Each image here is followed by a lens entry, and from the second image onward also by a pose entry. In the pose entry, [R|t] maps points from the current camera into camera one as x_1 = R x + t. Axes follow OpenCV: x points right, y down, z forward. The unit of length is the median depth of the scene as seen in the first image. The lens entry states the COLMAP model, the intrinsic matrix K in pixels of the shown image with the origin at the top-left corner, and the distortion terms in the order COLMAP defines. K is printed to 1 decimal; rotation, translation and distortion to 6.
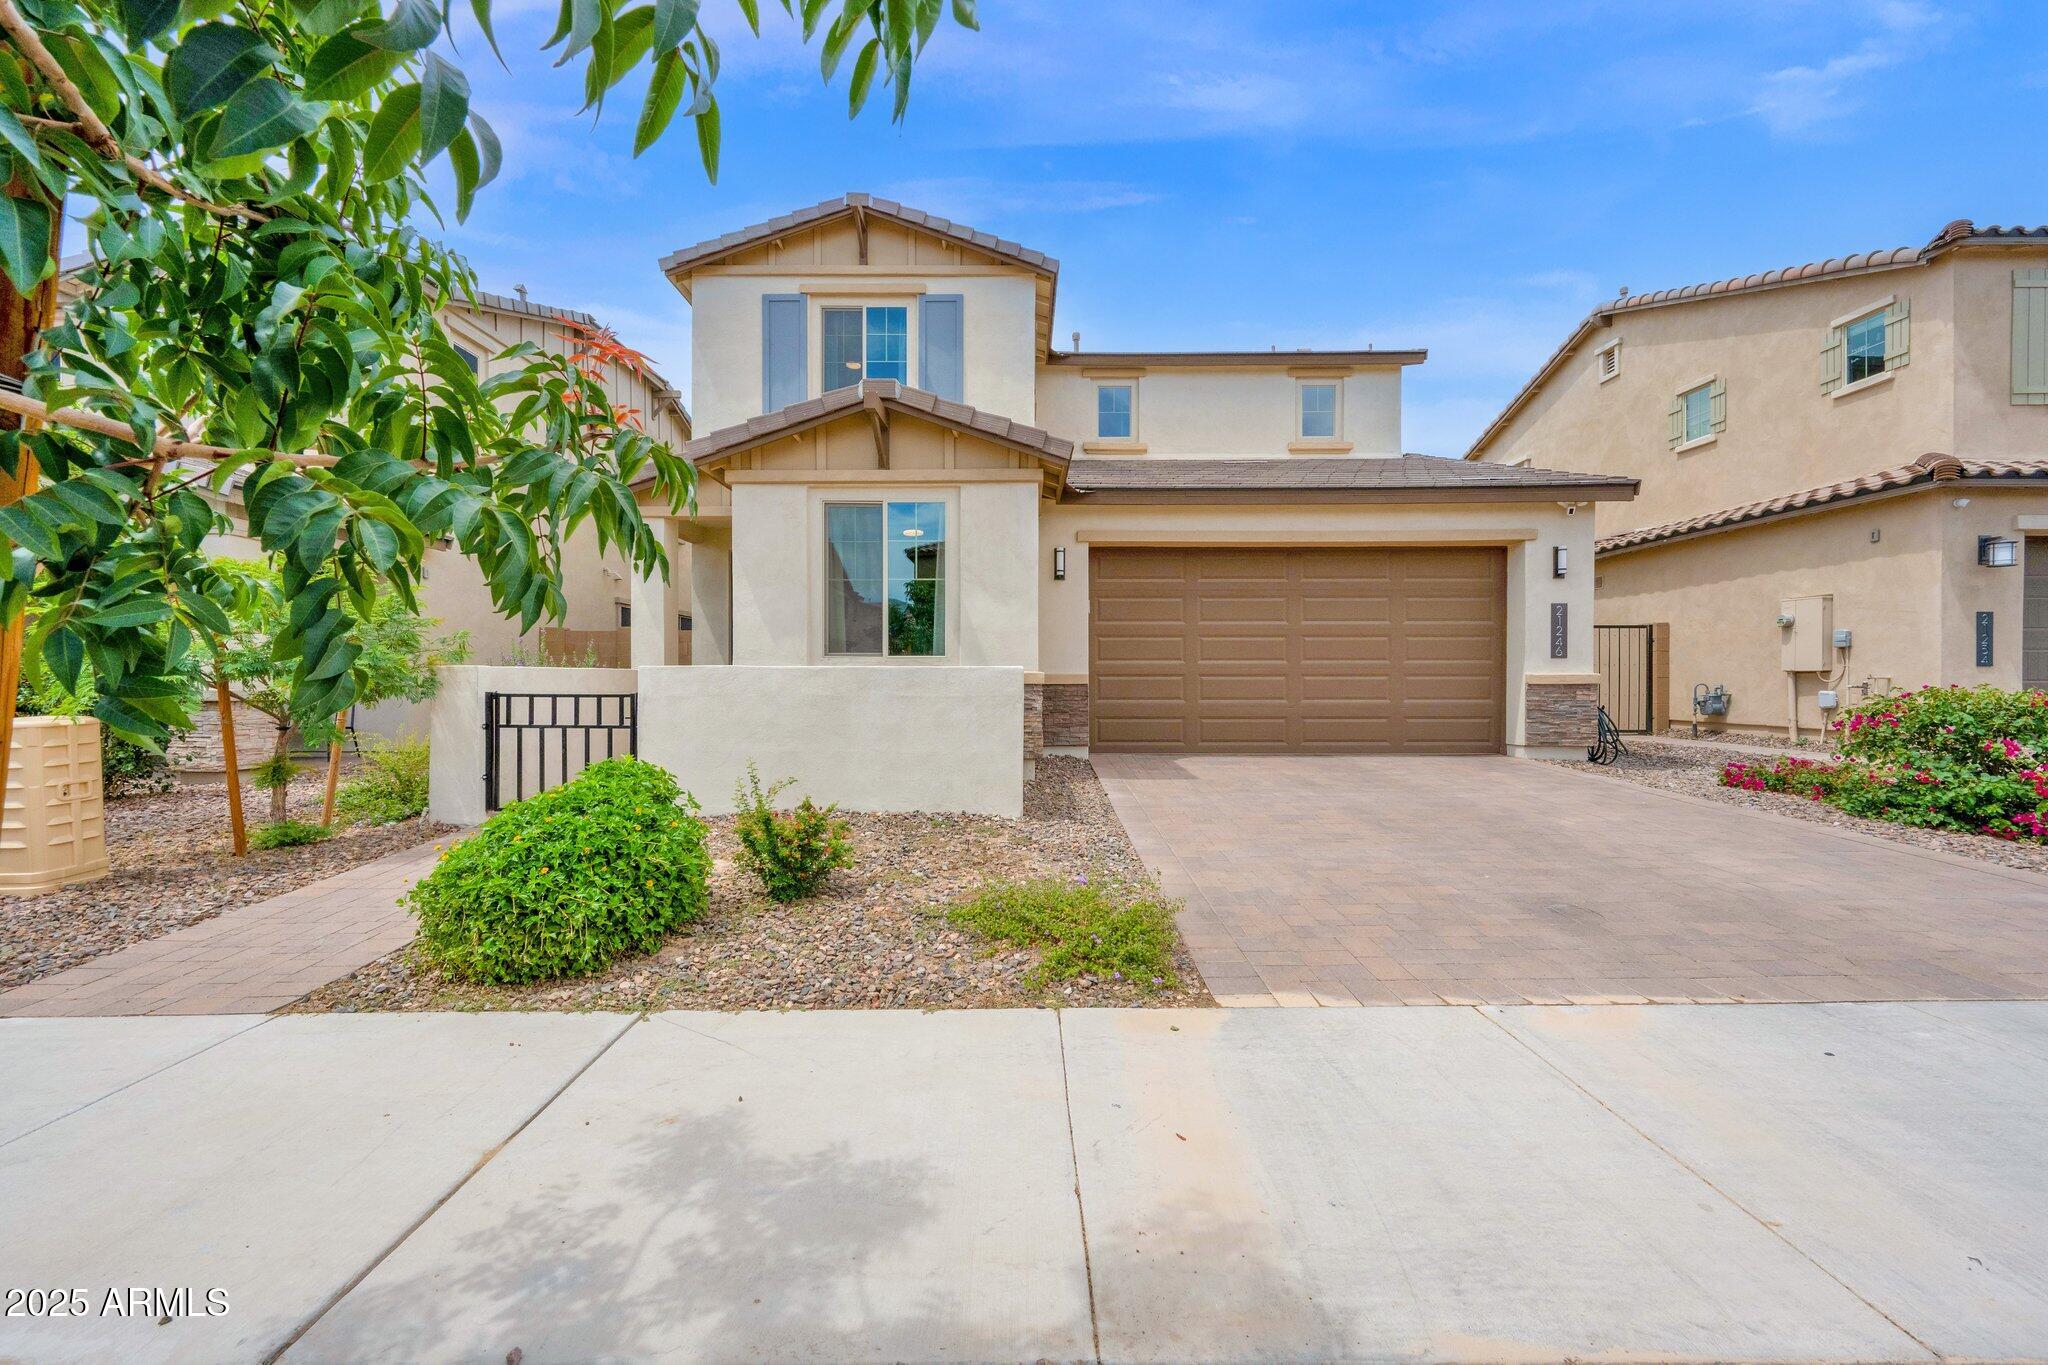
lens RADIAL K [[819.6, 0, 1021.4], [0, 819.6, 680.3], [0, 0, 1]] dist [0.001419, 0.000284]
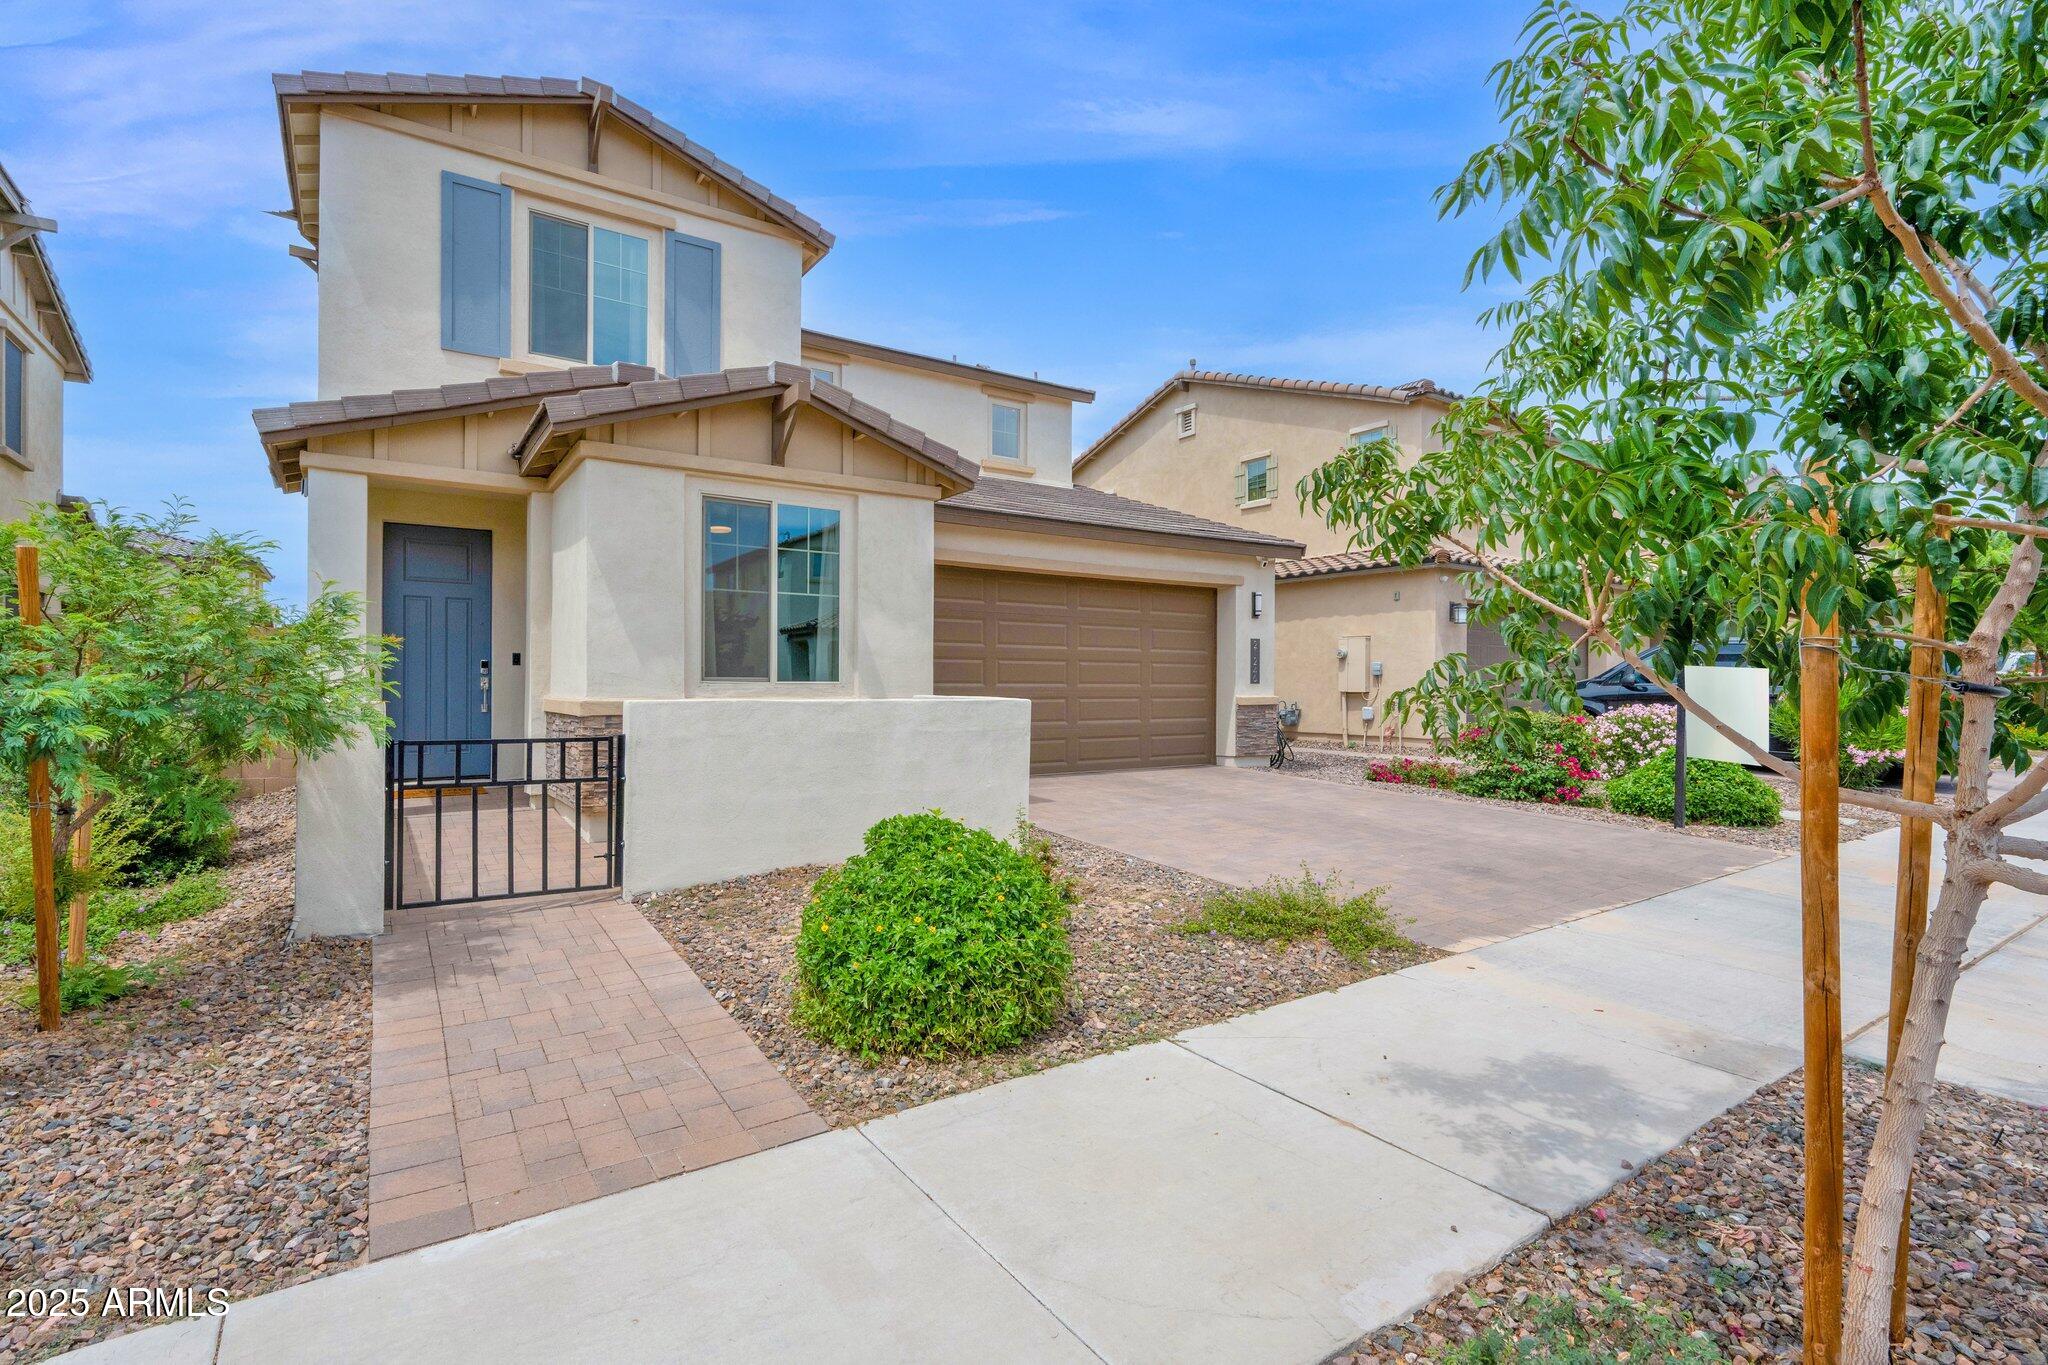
lens RADIAL K [[962.2, 0, 1024.0], [0, 962.2, 682.5], [0, 0, 1]] dist [-0.001528, -0.000316]
pose [[0.823478, 0.005438, 0.567322, -0.437557], [-0.003165, 0.999983, -0.004991, -0.020417], [-0.567339, 0.002315, 0.823481, 0.015822]]
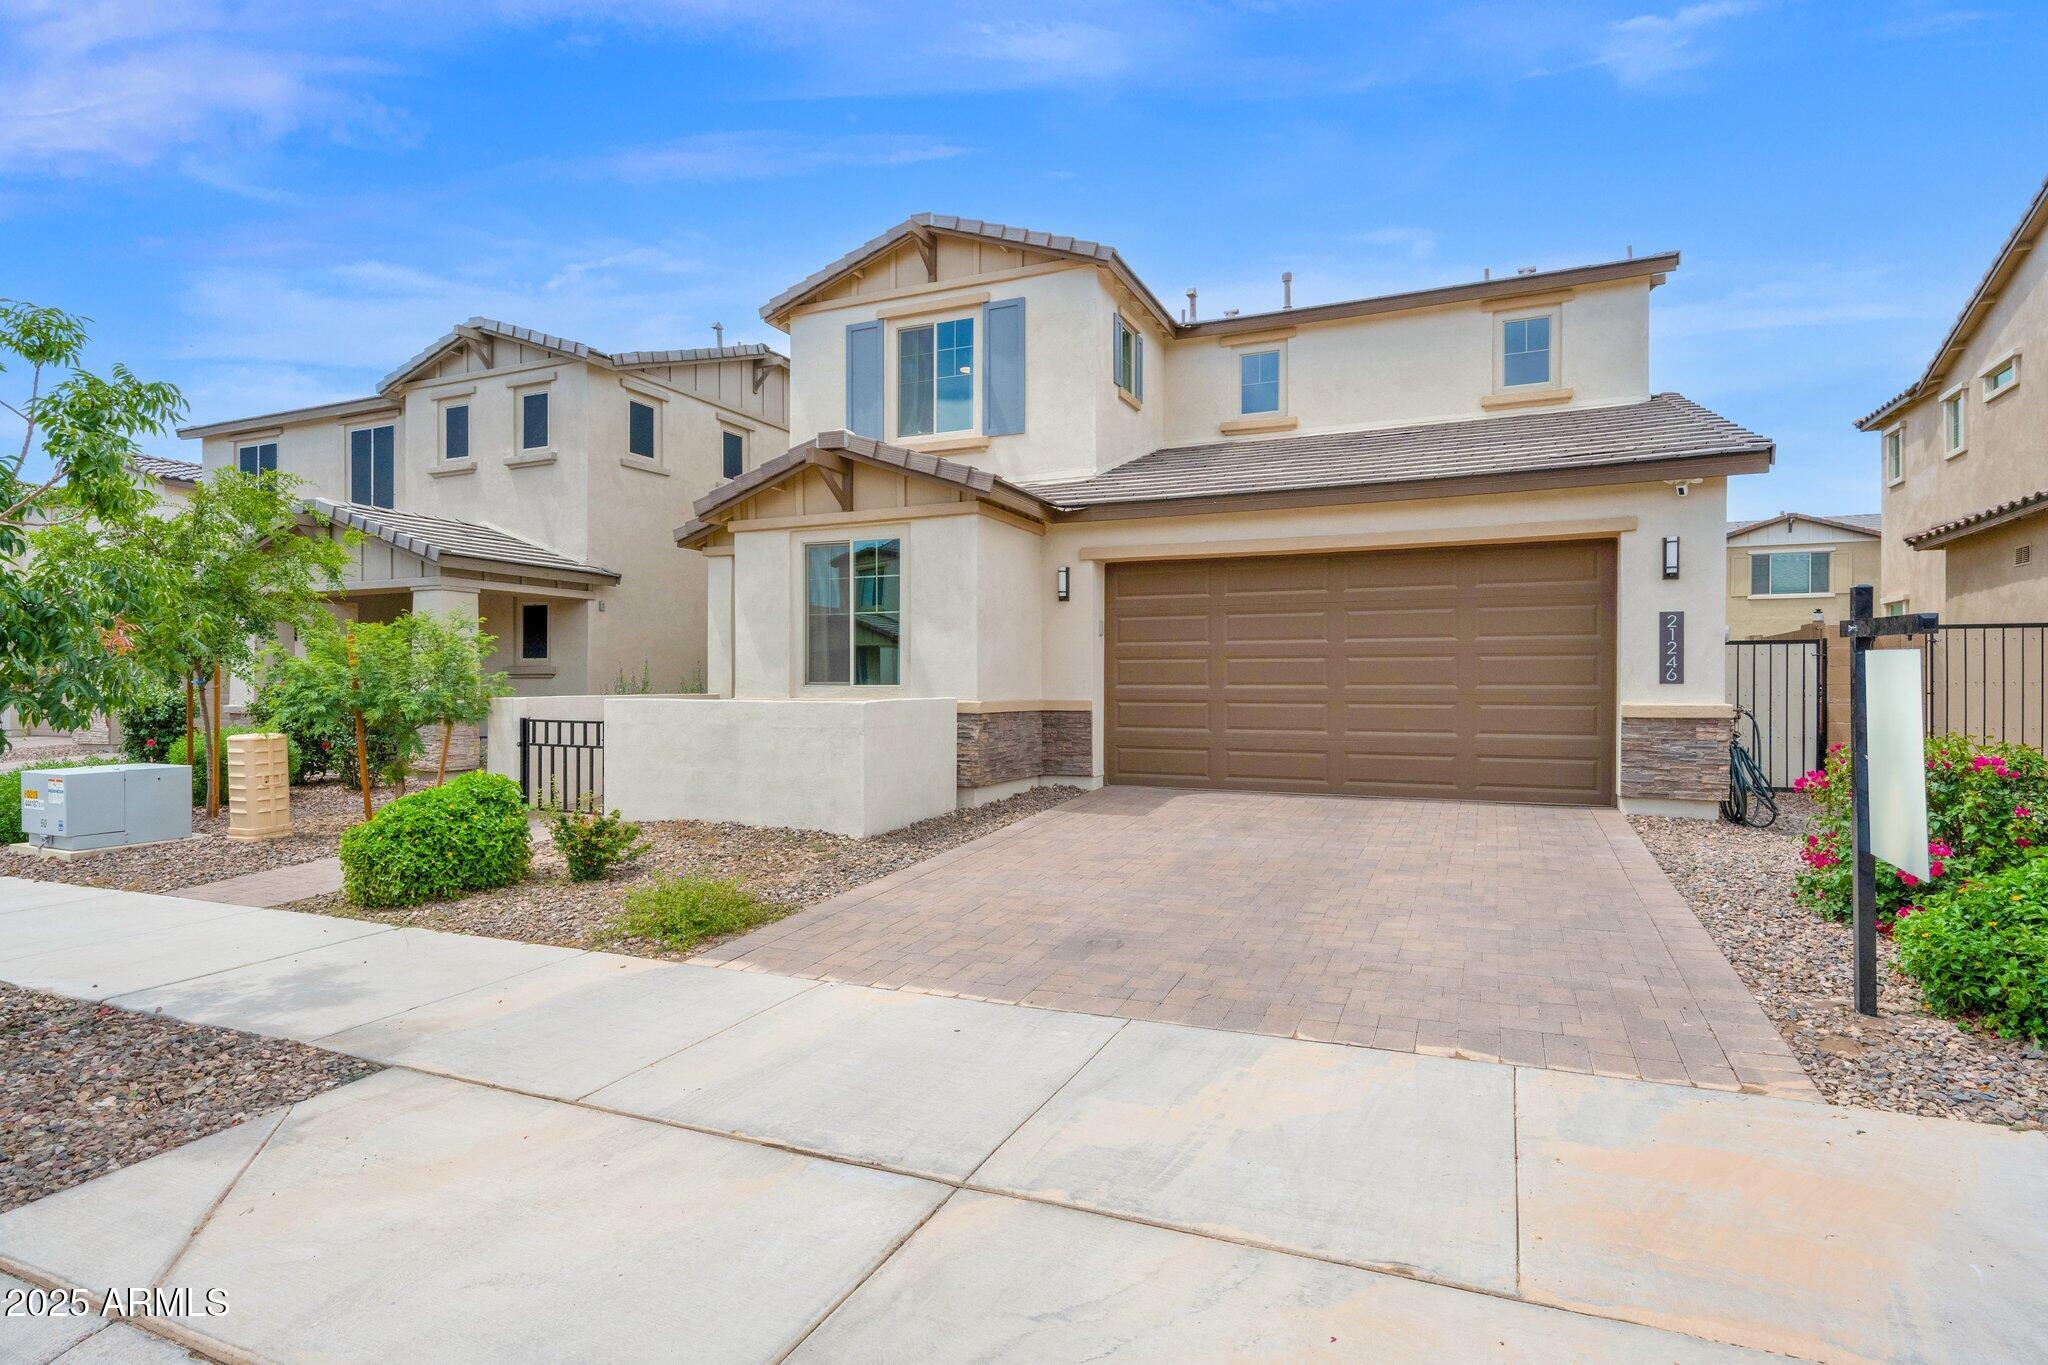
lens RADIAL K [[1054.4, 0, 1024.0], [0, 1054.4, 682.5], [0, 0, 1]] dist [-0.001617, -0.000385]
pose [[0.913967, 0.000519, -0.405789, 0.500097], [-0.000307, 1.000000, 0.000586, -0.028374], [0.405789, -0.000411, 0.913967, -0.139010]]
